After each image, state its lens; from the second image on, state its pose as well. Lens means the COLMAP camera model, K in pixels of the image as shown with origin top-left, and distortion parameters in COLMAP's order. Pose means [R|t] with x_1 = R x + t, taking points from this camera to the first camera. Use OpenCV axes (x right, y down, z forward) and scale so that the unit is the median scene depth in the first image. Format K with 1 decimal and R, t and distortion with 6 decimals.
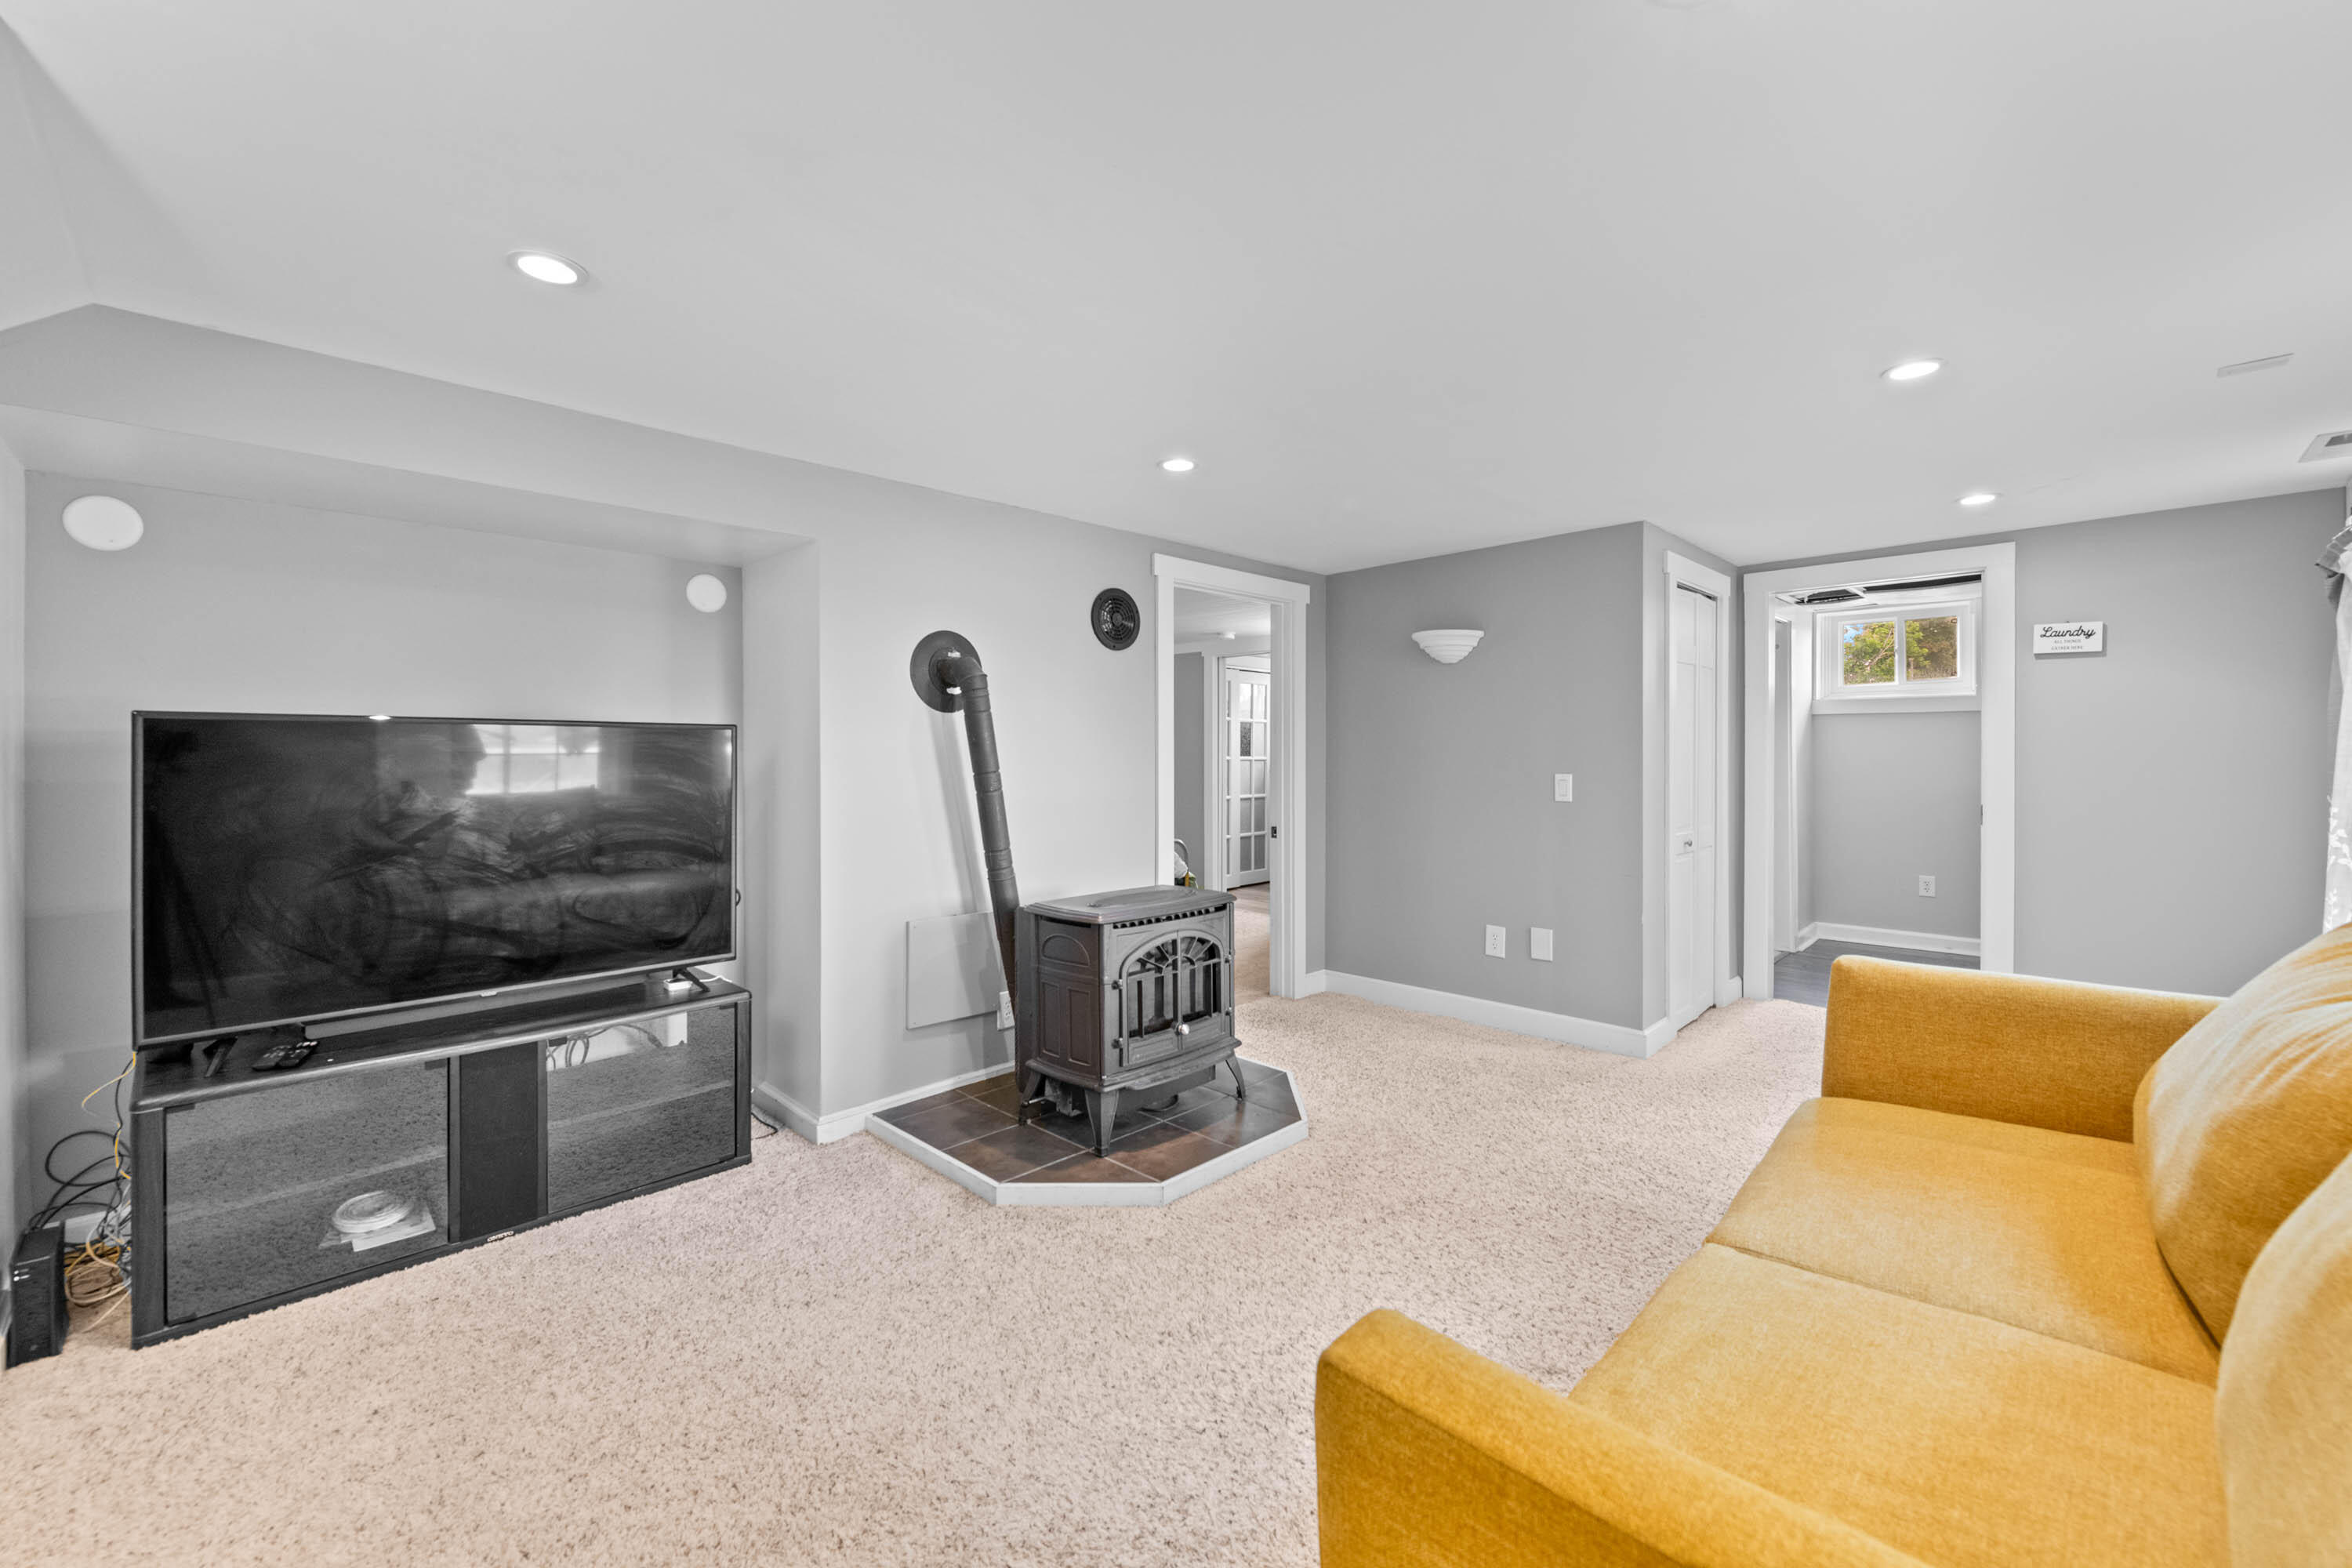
lens RADIAL K [[923.6, 0, 1178.2], [0, 923.6, 769.6], [0, 0, 1]] dist [-0.011163, -0.000928]
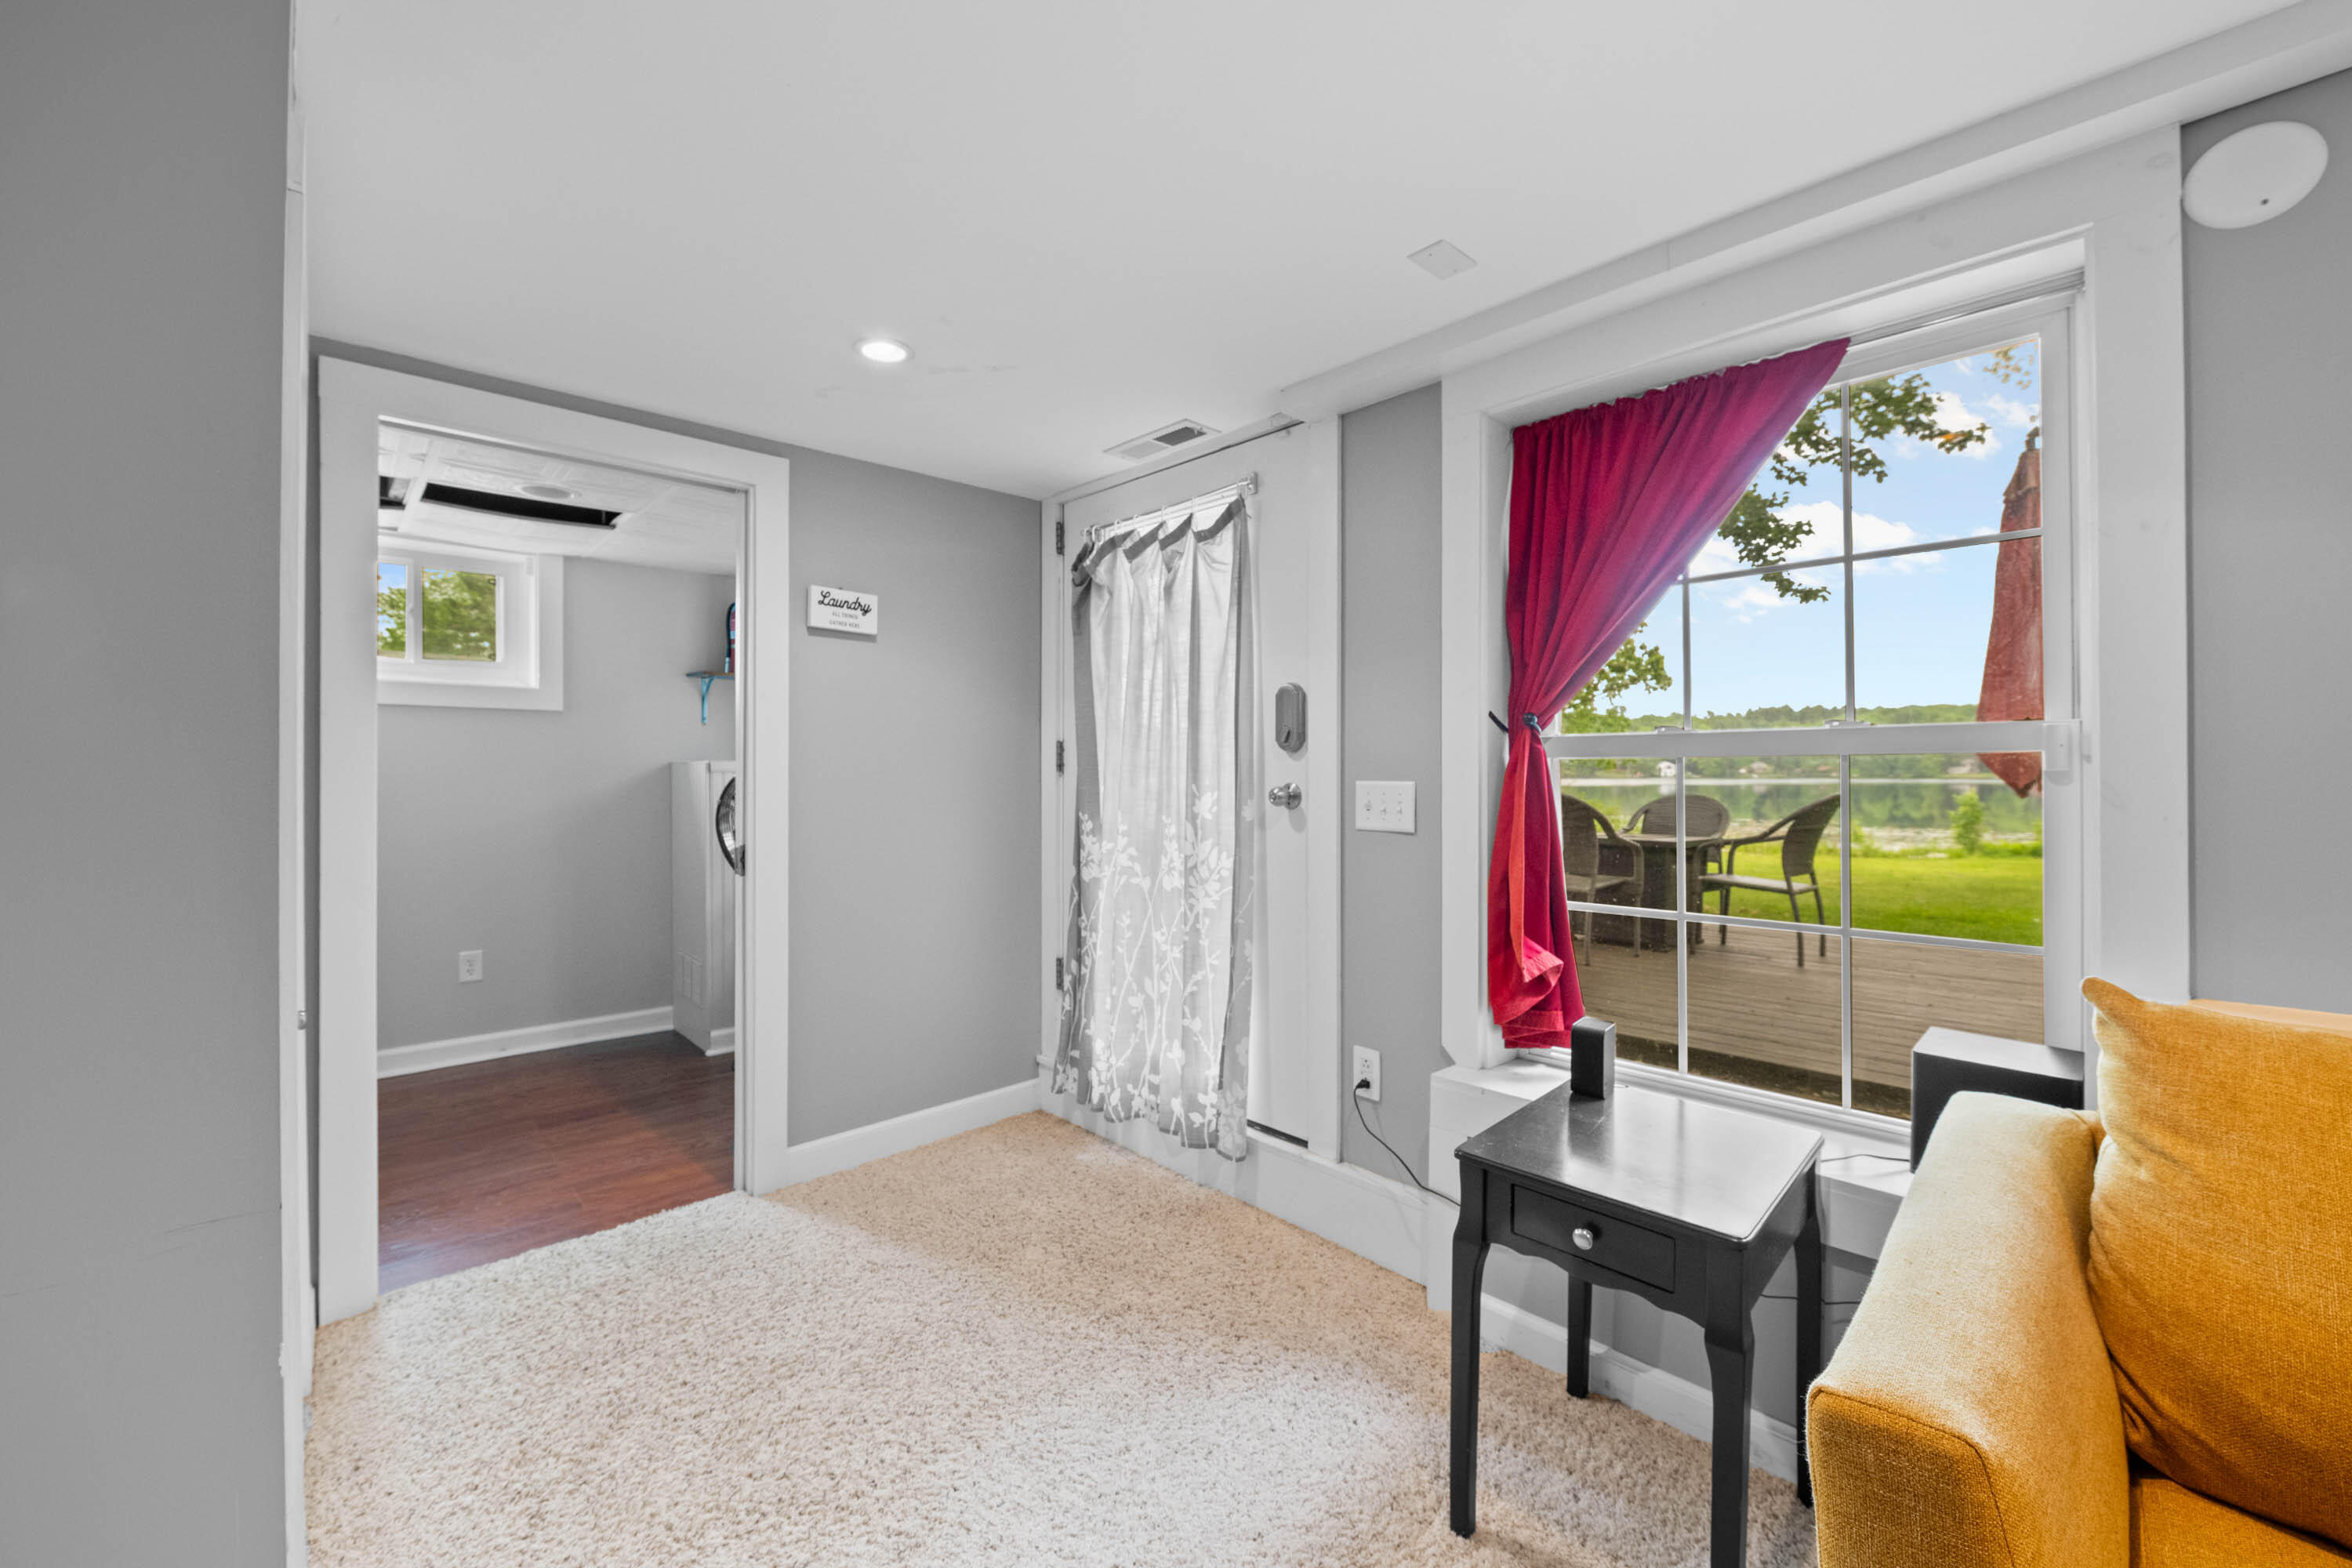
lens RADIAL K [[923.6, 0, 1185.5], [0, 923.6, 783.7], [0, 0, 1]] dist [-0.011163, -0.000928]
pose [[0.014570, -0.001312, 0.999893, 0.229268], [0.011613, 0.999932, 0.001143, -0.001899], [-0.999826, 0.011595, 0.014584, 0.703708]]
